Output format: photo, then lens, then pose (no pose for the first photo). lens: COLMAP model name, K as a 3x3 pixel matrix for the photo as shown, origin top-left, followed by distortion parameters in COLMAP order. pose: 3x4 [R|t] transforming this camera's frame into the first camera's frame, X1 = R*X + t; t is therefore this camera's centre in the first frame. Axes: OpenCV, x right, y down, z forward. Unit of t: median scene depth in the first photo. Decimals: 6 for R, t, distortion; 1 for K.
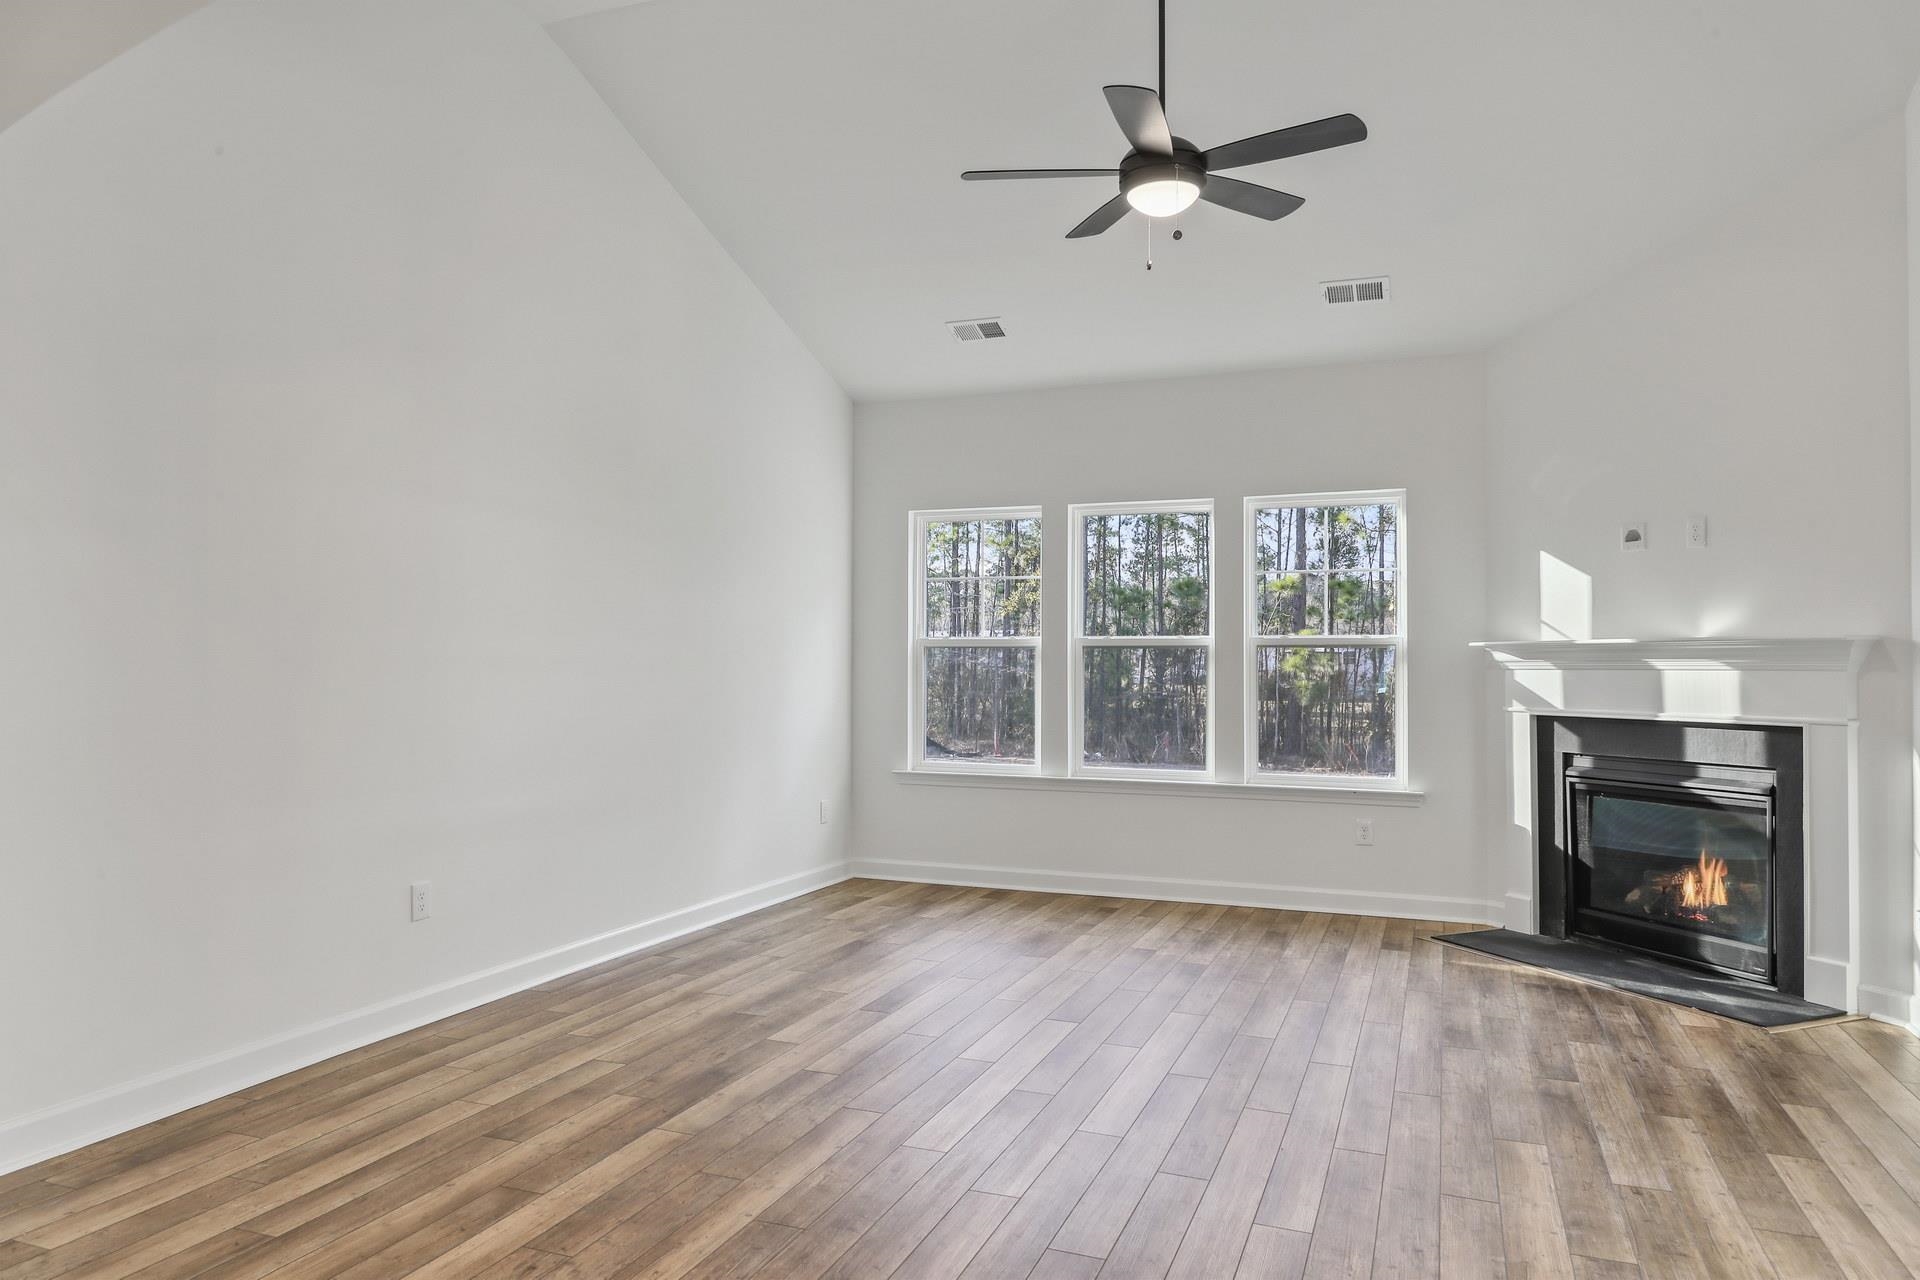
lens RADIAL K [[1251.1, 0, 945.2], [0, 1251.1, 644.9], [0, 0, 1]] dist [0.003744, -0.001877]
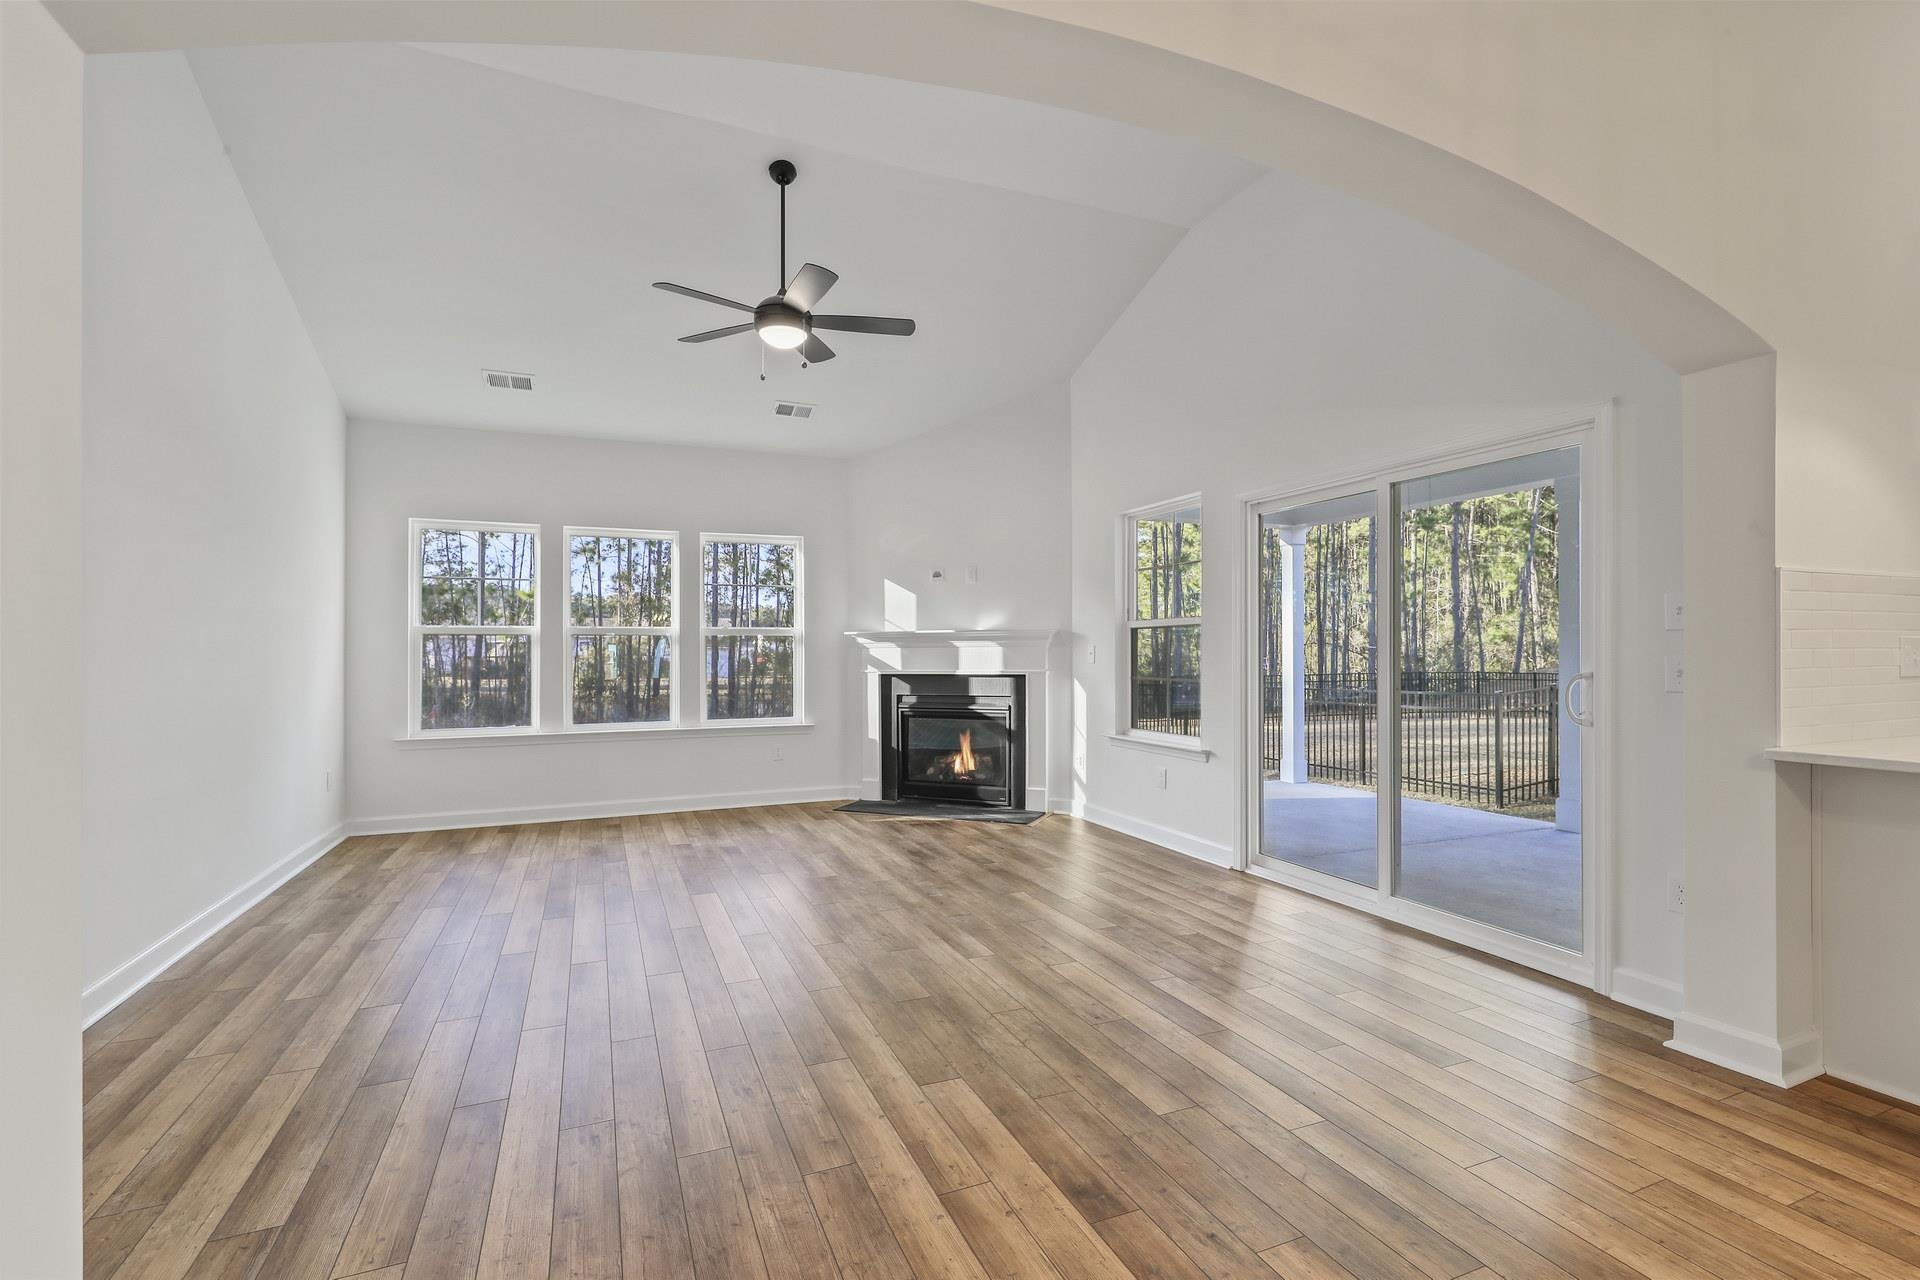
lens RADIAL K [[865.6, 0, 962.8], [0, 865.6, 642.8], [0, 0, 1]] dist [0.001605, -0.000505]
pose [[0.711699, -0.002179, 0.702482, -0.300299], [-0.002334, 0.999982, 0.005467, 0.006323], [-0.702481, -0.005531, 0.711681, 0.070699]]
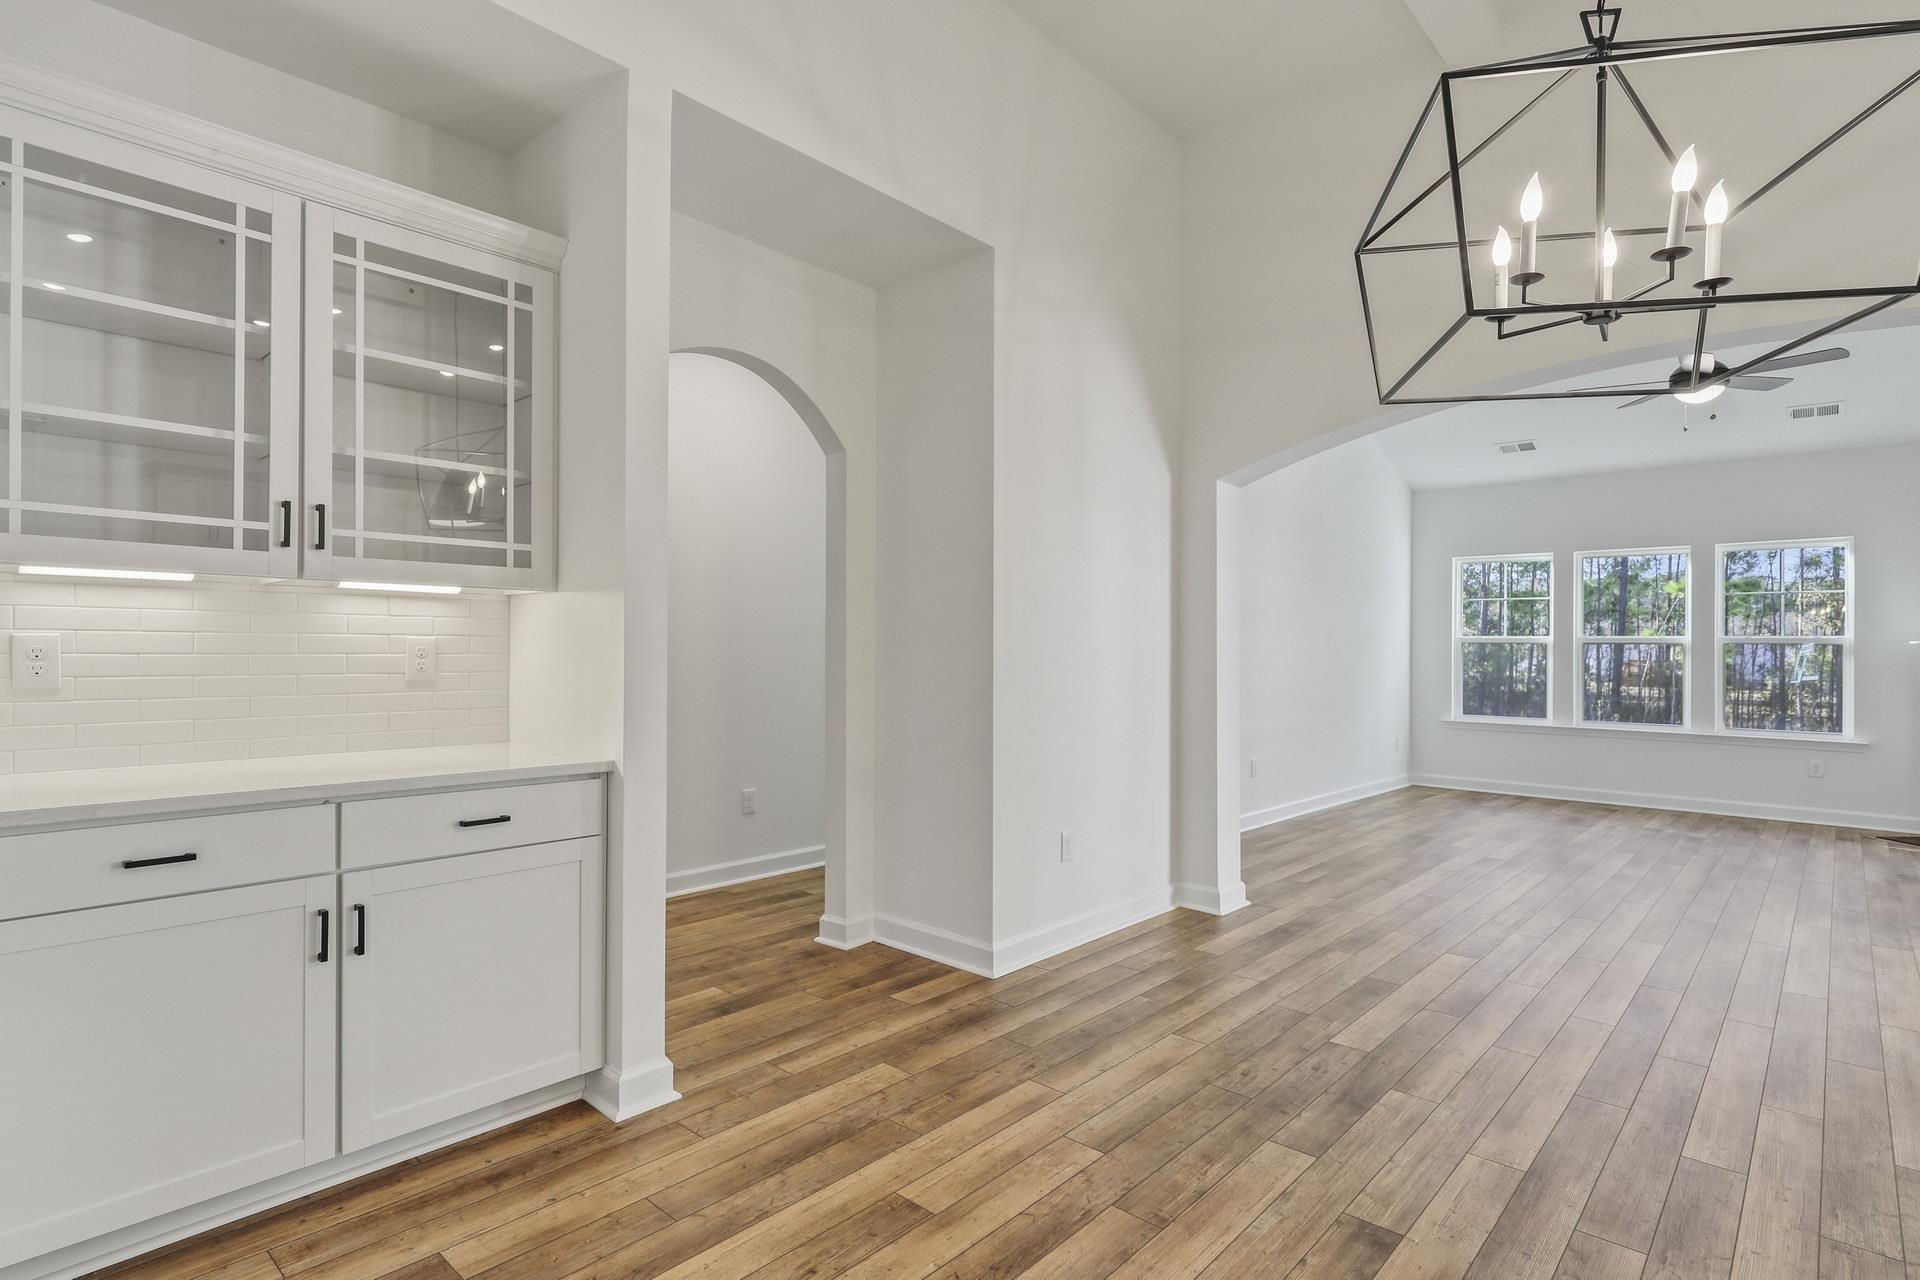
lens RADIAL K [[970.2, 0, 952.4], [0, 970.2, 643.1], [0, 0, 1]] dist [0.005623, -0.000107]
pose [[0.935217, 0.002977, -0.354064, -0.242391], [-0.000890, 0.999981, 0.006058, -0.006223], [0.354075, -0.005350, 0.935202, -0.499672]]
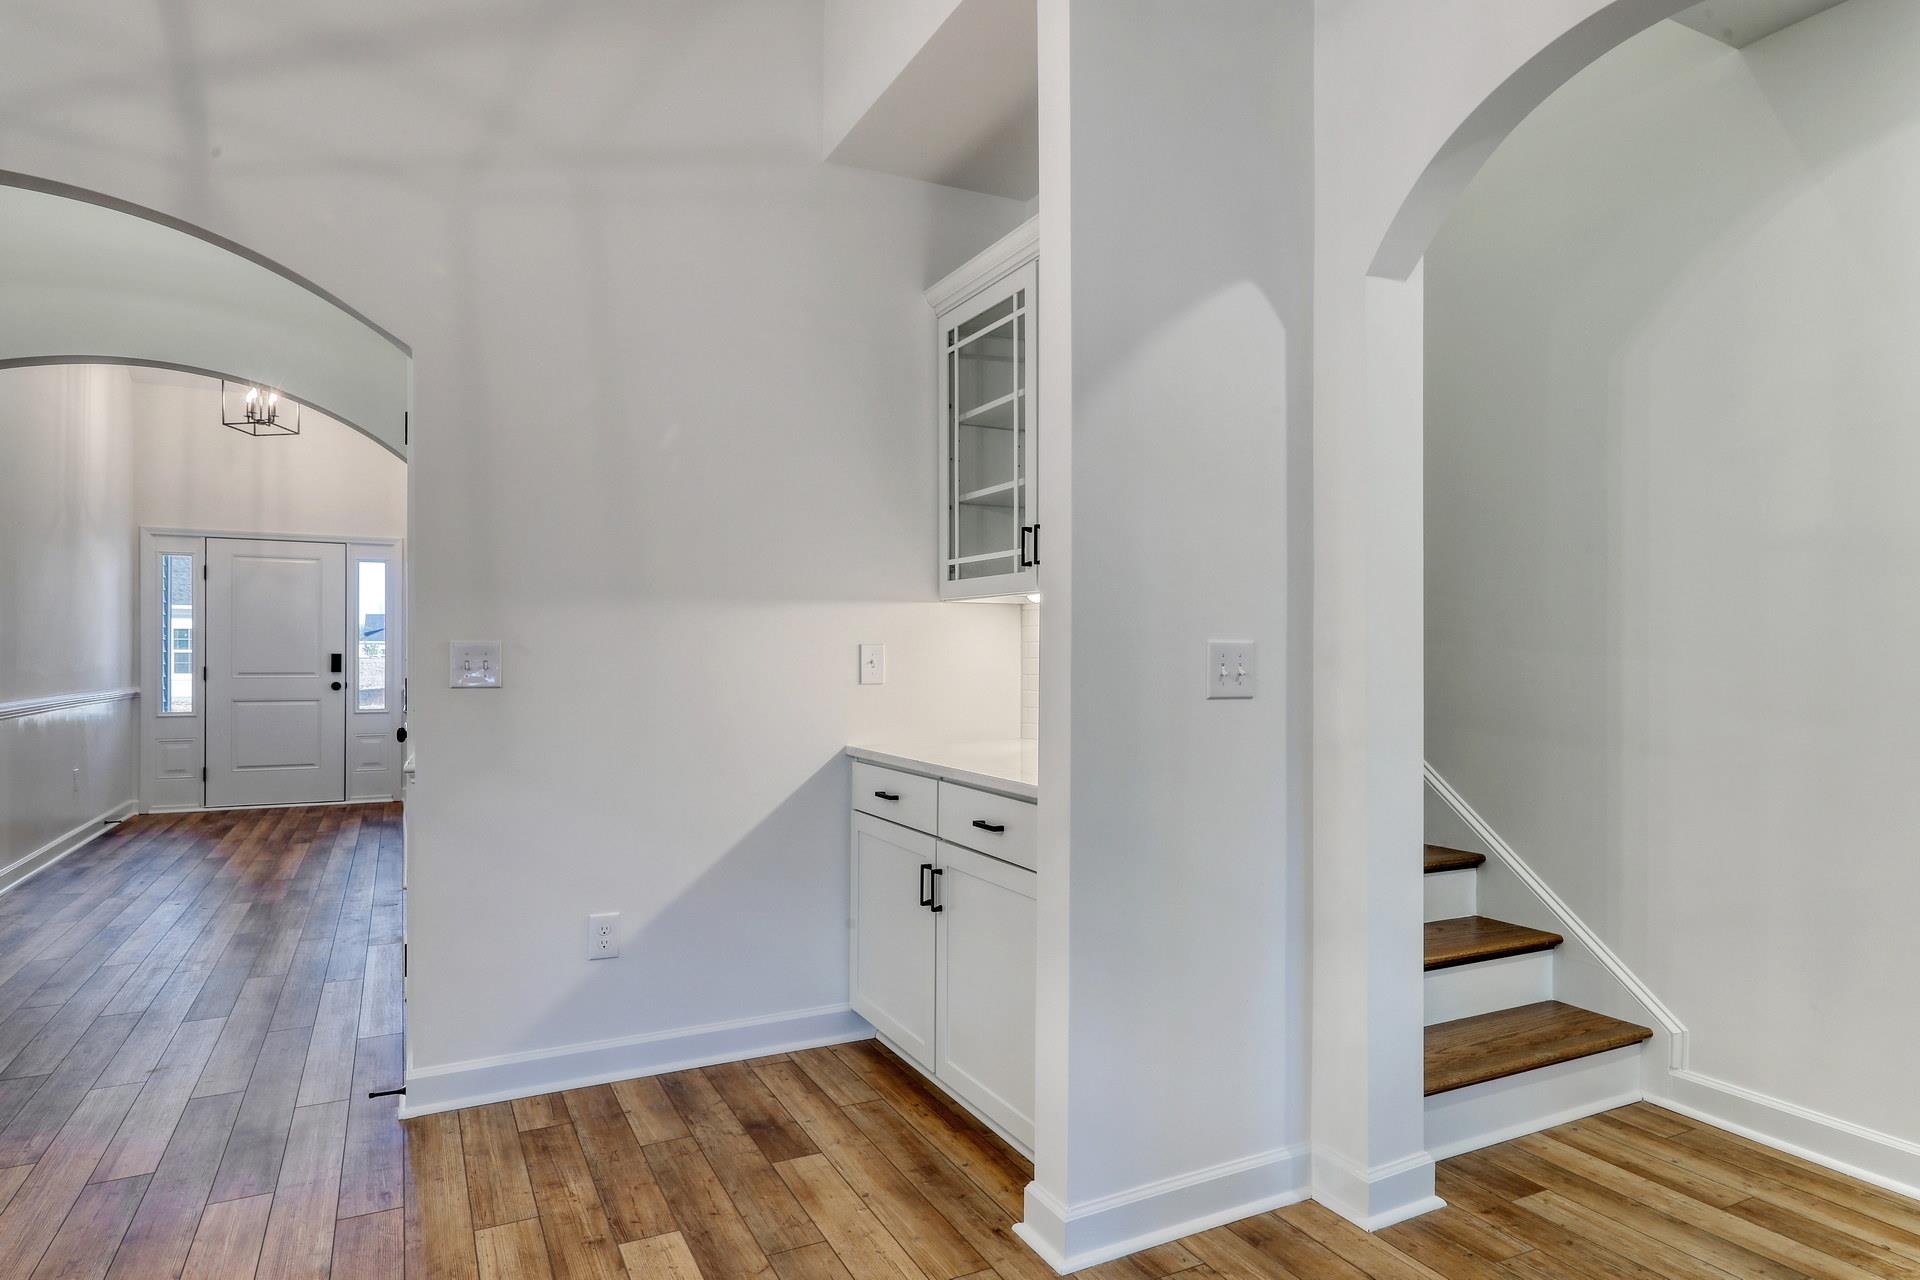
lens RADIAL K [[1086.9, 0, 950.7], [0, 1086.9, 665.2], [0, 0, 1]] dist [0.002449, -0.002641]
pose [[-0.664695, -0.000137, -0.747115, -0.224513], [0.004716, 0.999979, -0.004379, 0.007054], [0.747100, -0.006434, -0.664680, 0.116870]]
